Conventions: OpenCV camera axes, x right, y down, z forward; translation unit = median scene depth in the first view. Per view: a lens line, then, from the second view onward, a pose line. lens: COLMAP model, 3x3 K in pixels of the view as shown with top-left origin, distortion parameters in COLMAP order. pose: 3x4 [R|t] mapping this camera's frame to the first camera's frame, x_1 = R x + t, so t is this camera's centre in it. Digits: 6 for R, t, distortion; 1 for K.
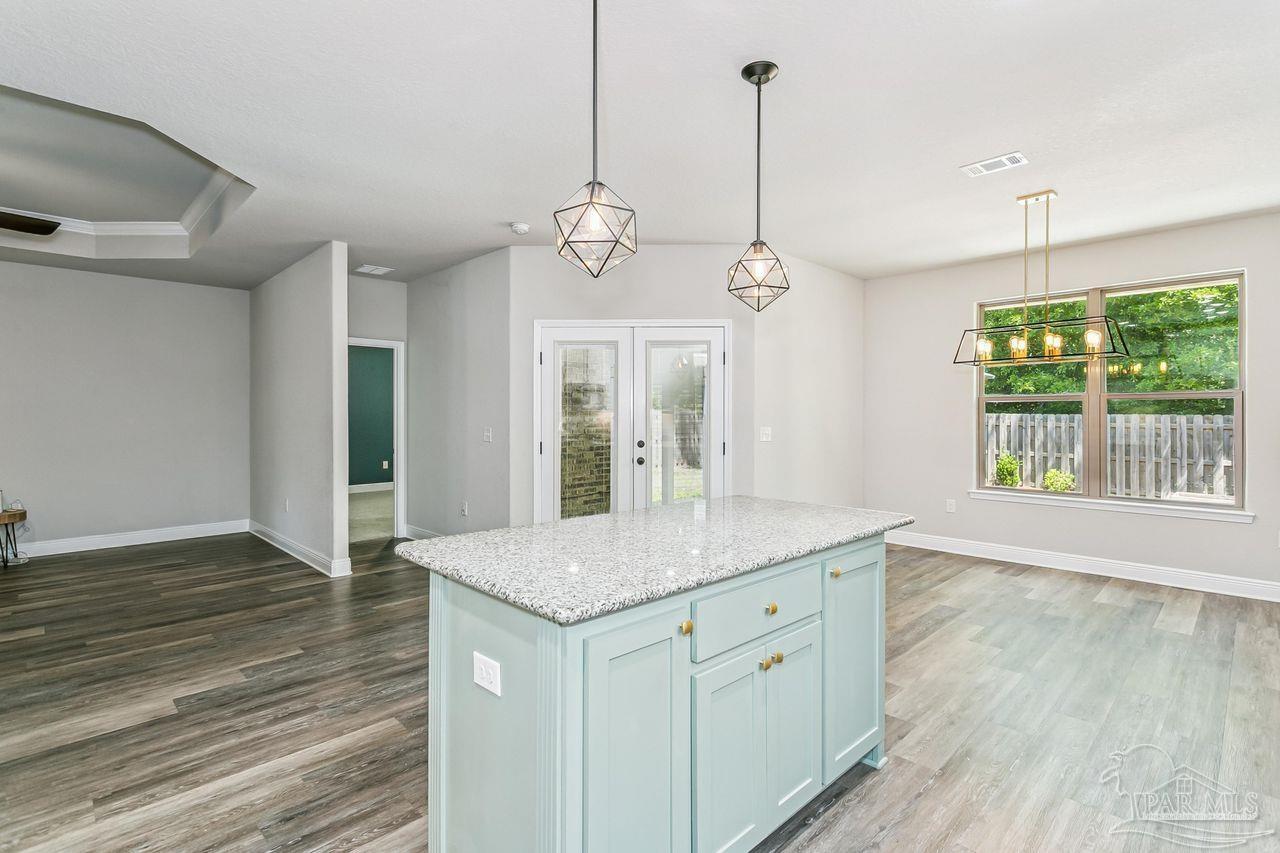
lens RADIAL K [[617.3, 0, 643.5], [0, 617.3, 426.1], [0, 0, 1]] dist [-0.004468, 0.000049]
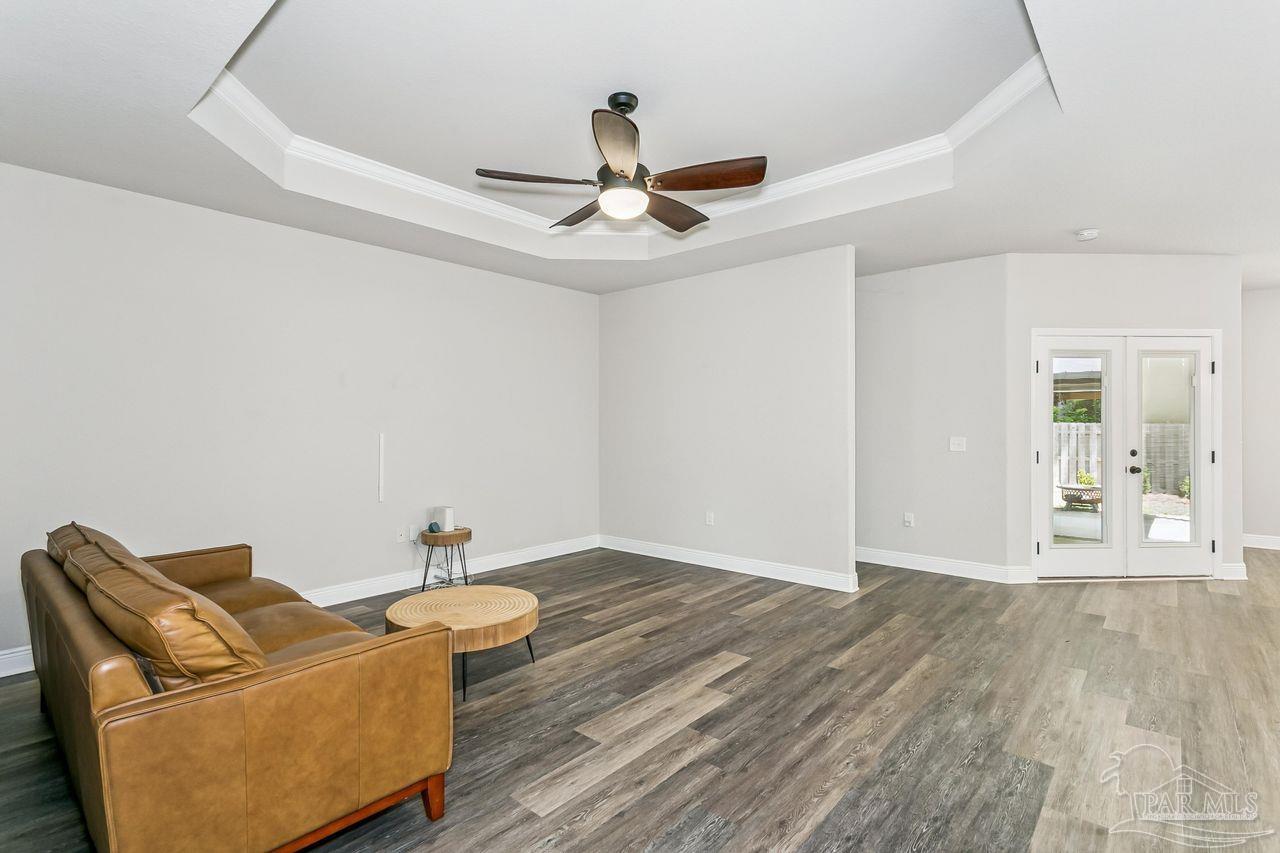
lens RADIAL K [[617.3, 0, 636.0], [0, 617.3, 421.8], [0, 0, 1]] dist [-0.004468, 0.000049]
pose [[0.998255, 0.002958, 0.058969, -1.145231], [-0.001449, 0.999671, -0.025625, 0.006917], [-0.059026, 0.025495, 0.997931, 0.071795]]
